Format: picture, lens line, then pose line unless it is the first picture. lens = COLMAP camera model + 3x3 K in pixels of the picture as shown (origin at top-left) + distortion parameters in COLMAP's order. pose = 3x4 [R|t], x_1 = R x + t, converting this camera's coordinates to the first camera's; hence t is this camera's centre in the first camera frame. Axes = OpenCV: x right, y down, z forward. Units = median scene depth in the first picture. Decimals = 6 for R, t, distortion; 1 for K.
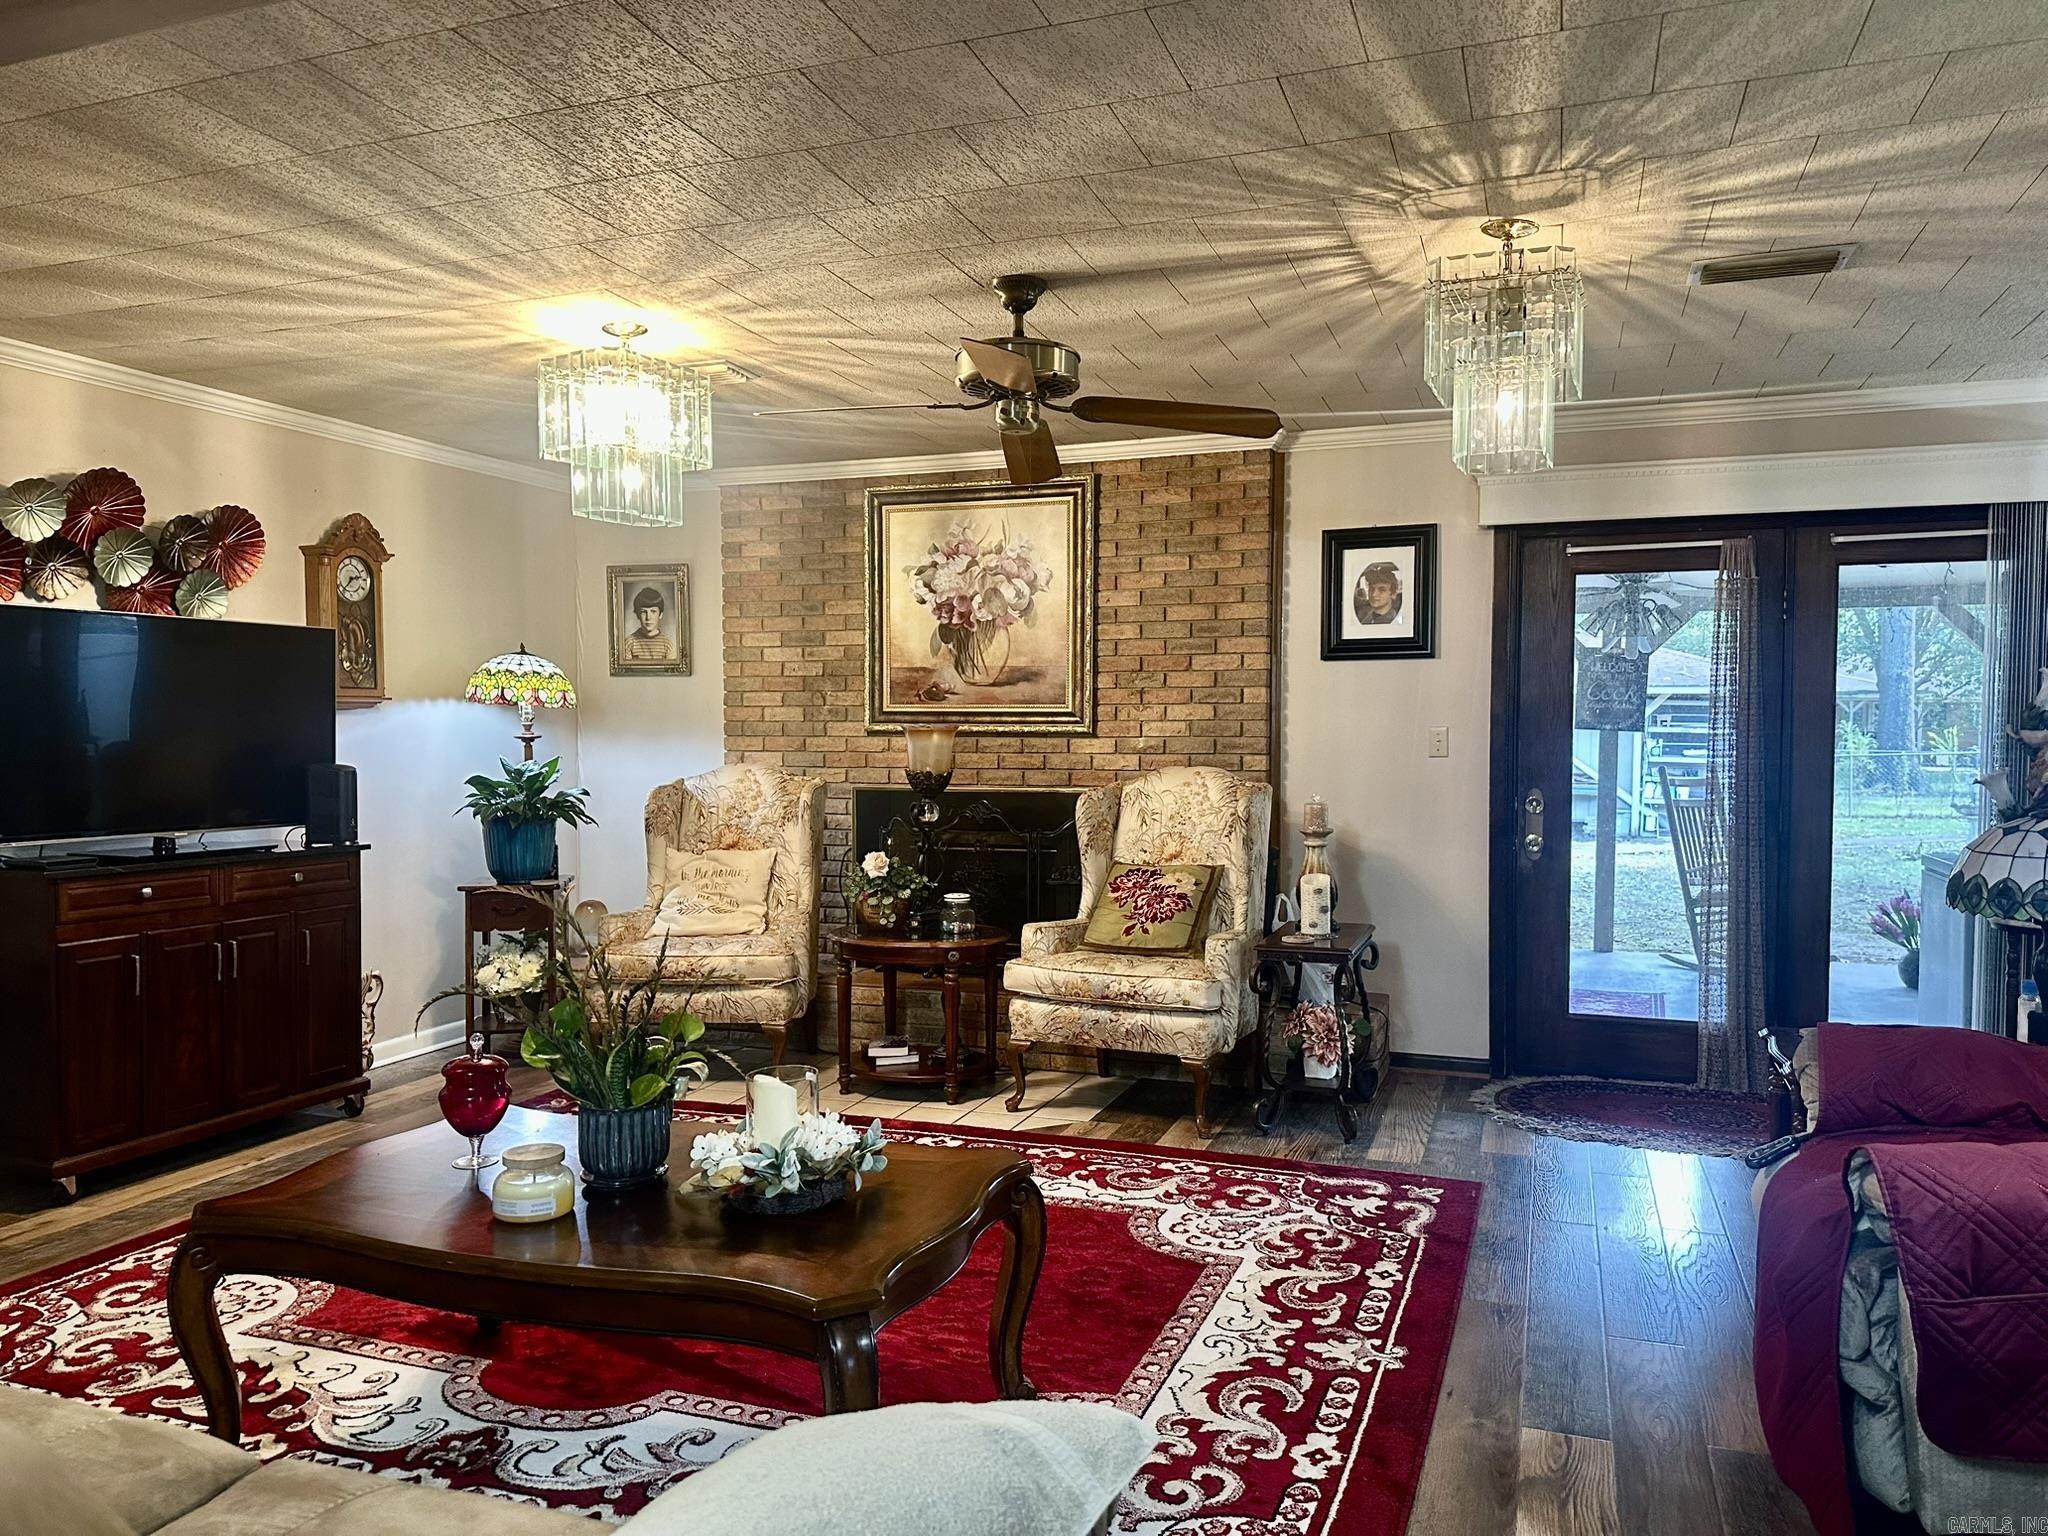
lens RADIAL K [[1445.6, 0, 1037.3], [0, 1445.6, 772.0], [0, 0, 1]] dist [0.072935, -0.093648]
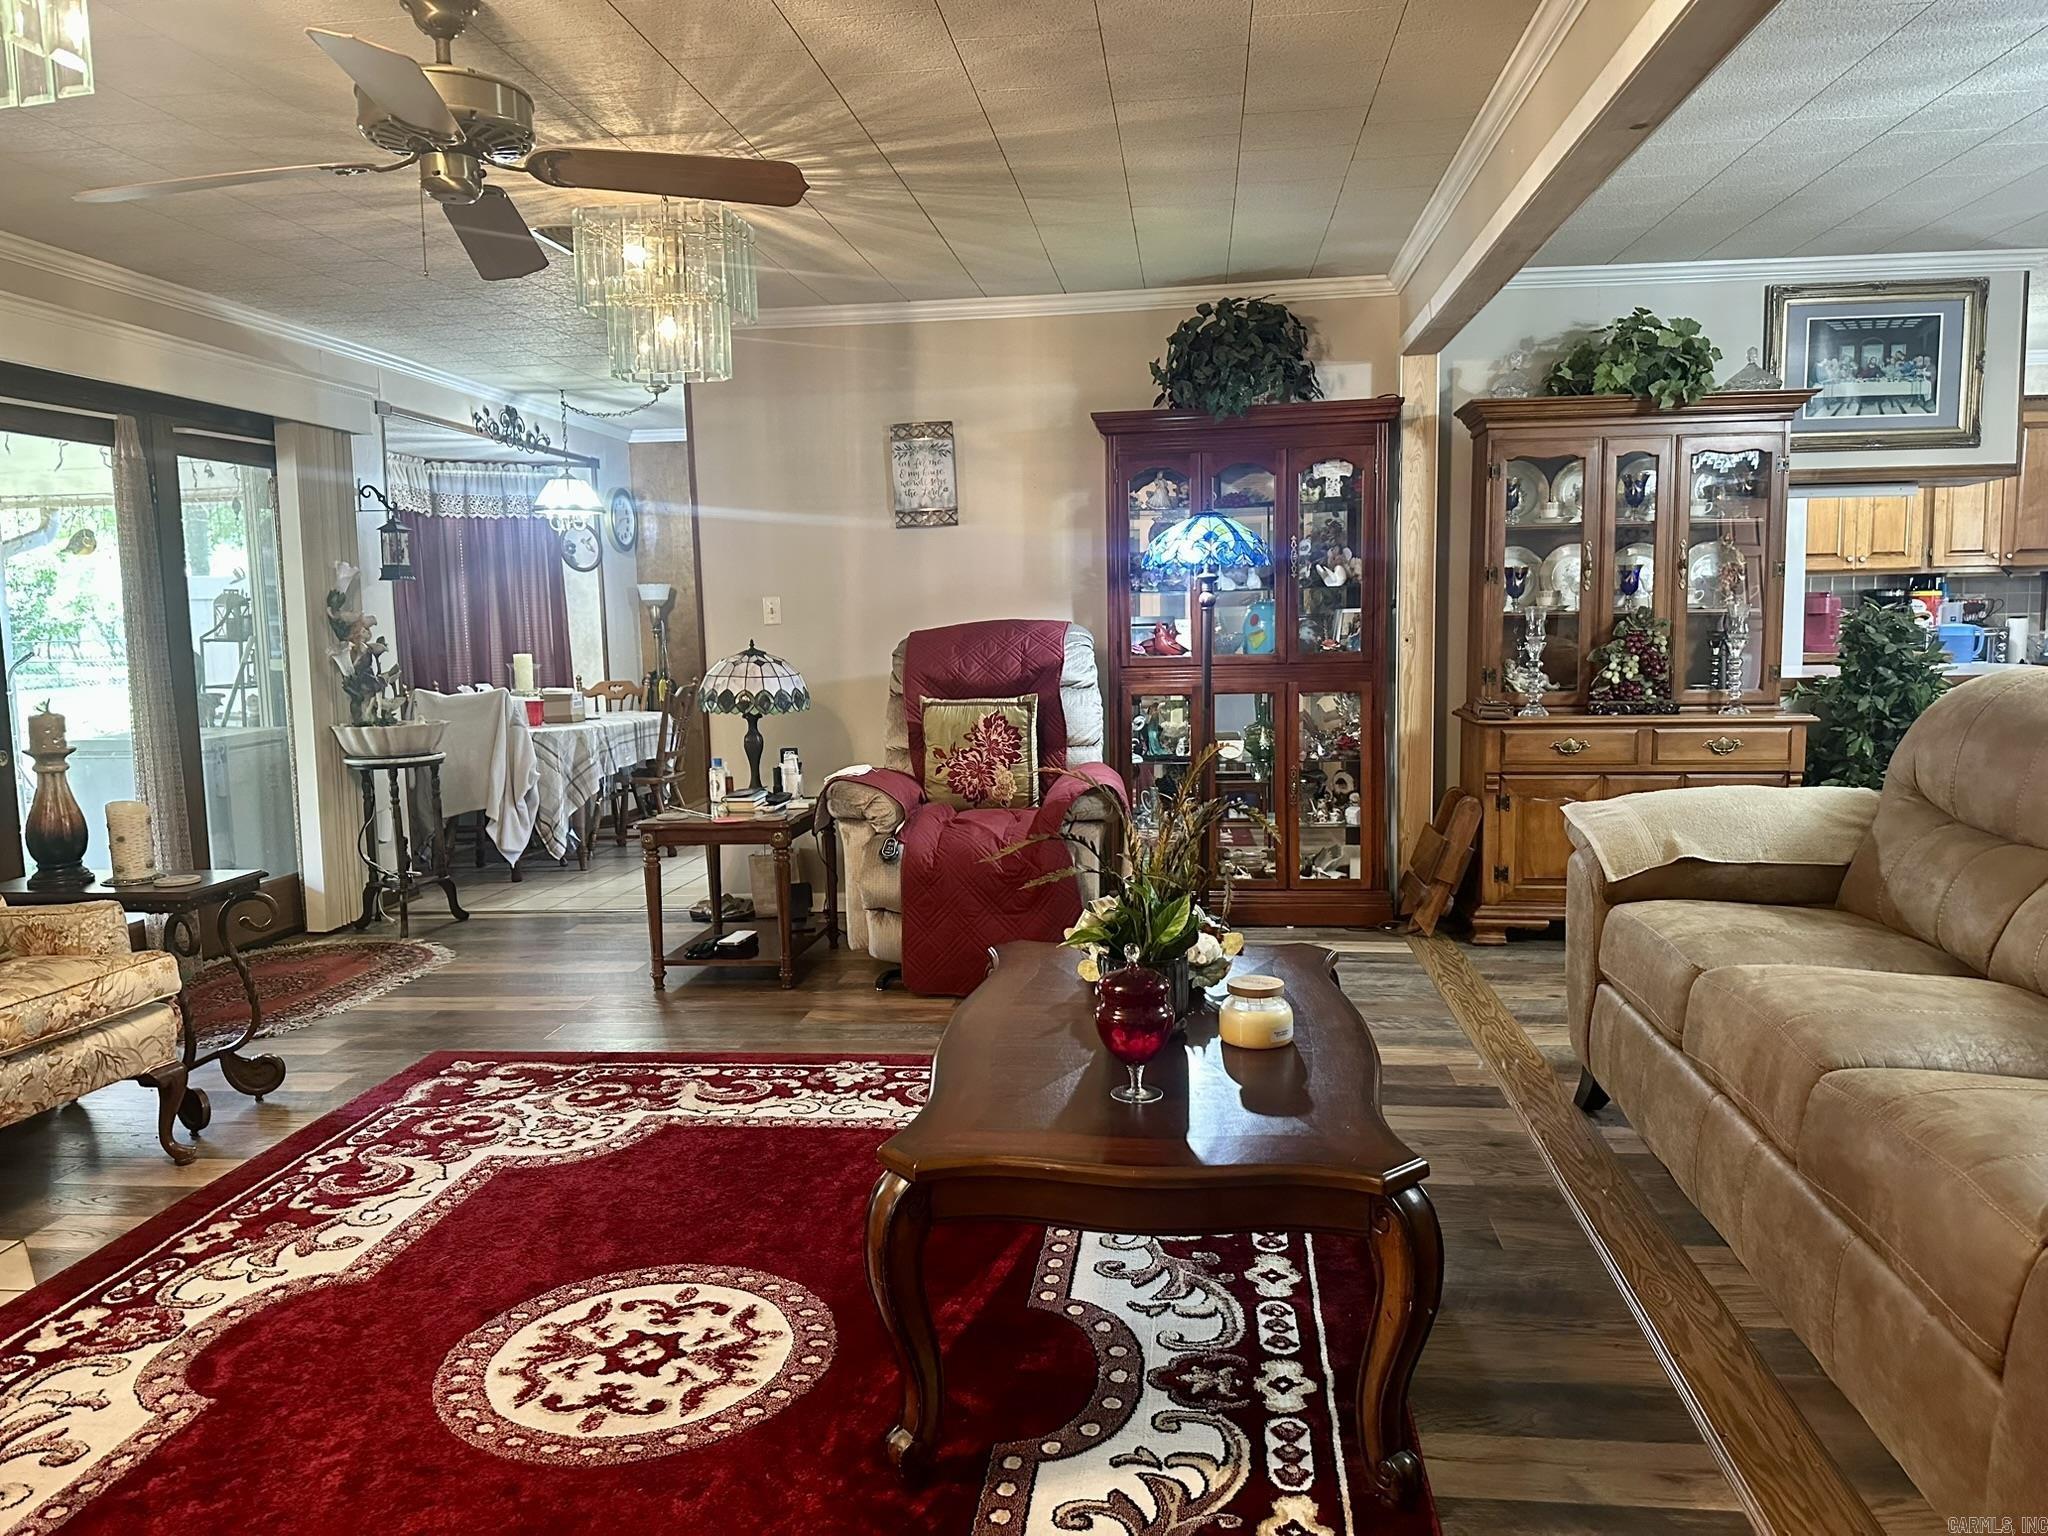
lens RADIAL K [[1445.6, 0, 1028.8], [0, 1445.6, 772.9], [0, 0, 1]] dist [0.072935, -0.093648]
pose [[-0.234899, -0.110394, 0.965731, -0.852288], [0.054426, 0.990477, 0.126461, -0.021952], [-0.970495, 0.082267, -0.226654, 0.908541]]
